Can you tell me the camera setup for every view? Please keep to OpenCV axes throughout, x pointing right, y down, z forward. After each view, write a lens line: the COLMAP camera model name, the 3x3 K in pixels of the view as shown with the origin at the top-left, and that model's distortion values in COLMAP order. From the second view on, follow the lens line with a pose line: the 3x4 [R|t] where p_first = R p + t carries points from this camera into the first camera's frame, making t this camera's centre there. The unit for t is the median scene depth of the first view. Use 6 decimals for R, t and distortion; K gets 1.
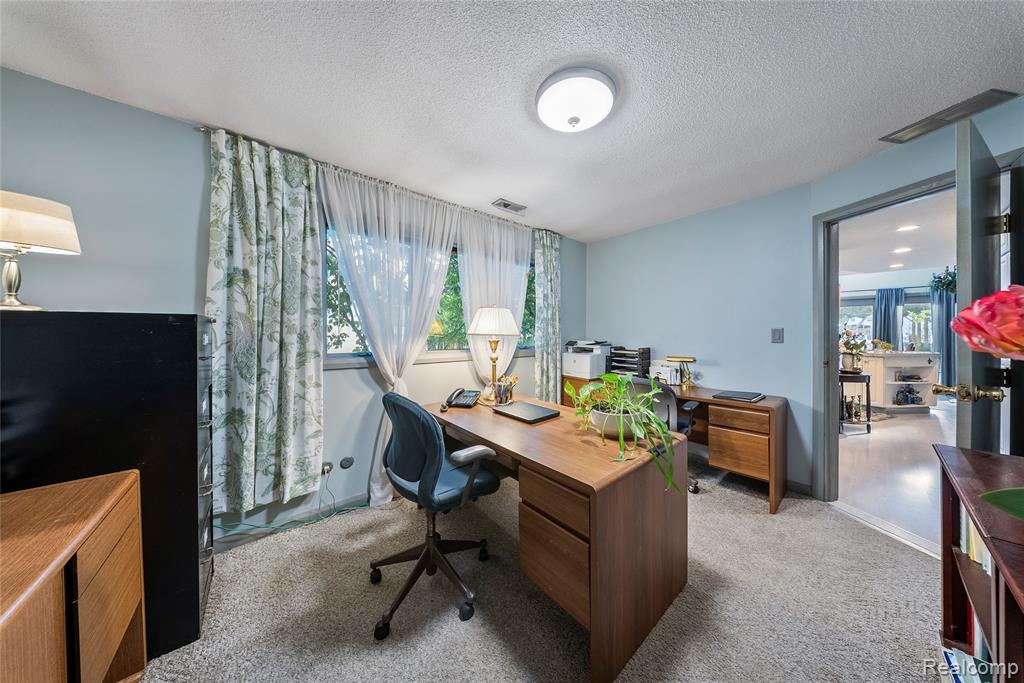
lens RADIAL K [[301.9, 0, 515.8], [0, 301.9, 334.5], [0, 0, 1]] dist [-0.010431, -0.000066]
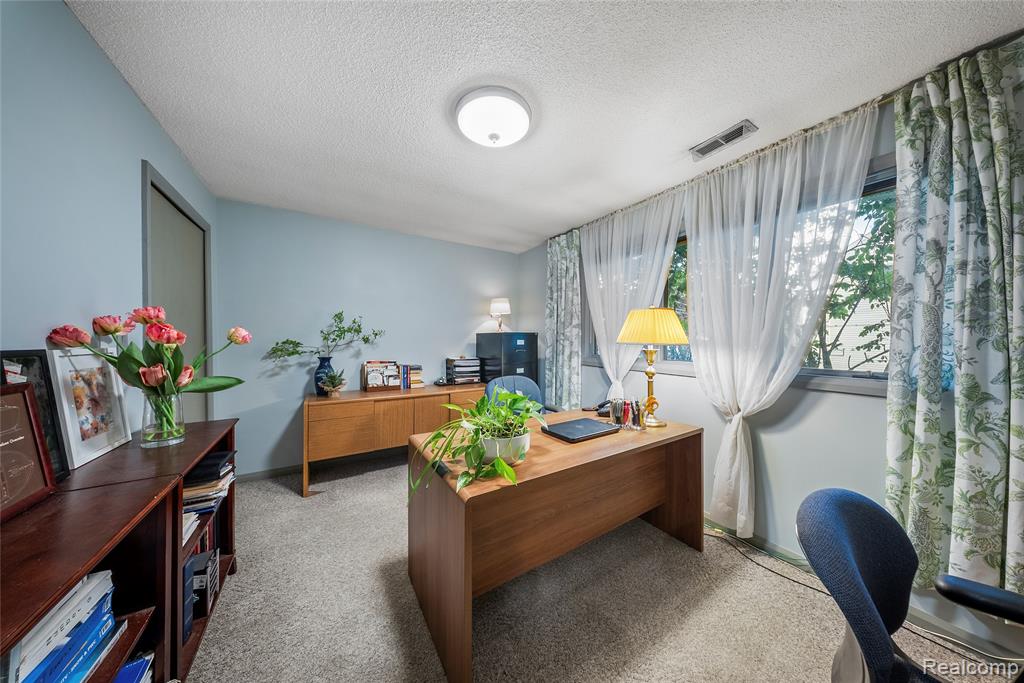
lens RADIAL K [[294.9, 0, 512.0], [0, 294.9, 341.5], [0, 0, 1]] dist [-0.008743, -0.000041]
pose [[-0.140239, 0.008154, -0.990084, 0.876065], [-0.009910, 0.999904, 0.009638, -0.009119], [0.990068, 0.011164, -0.140145, 0.878988]]
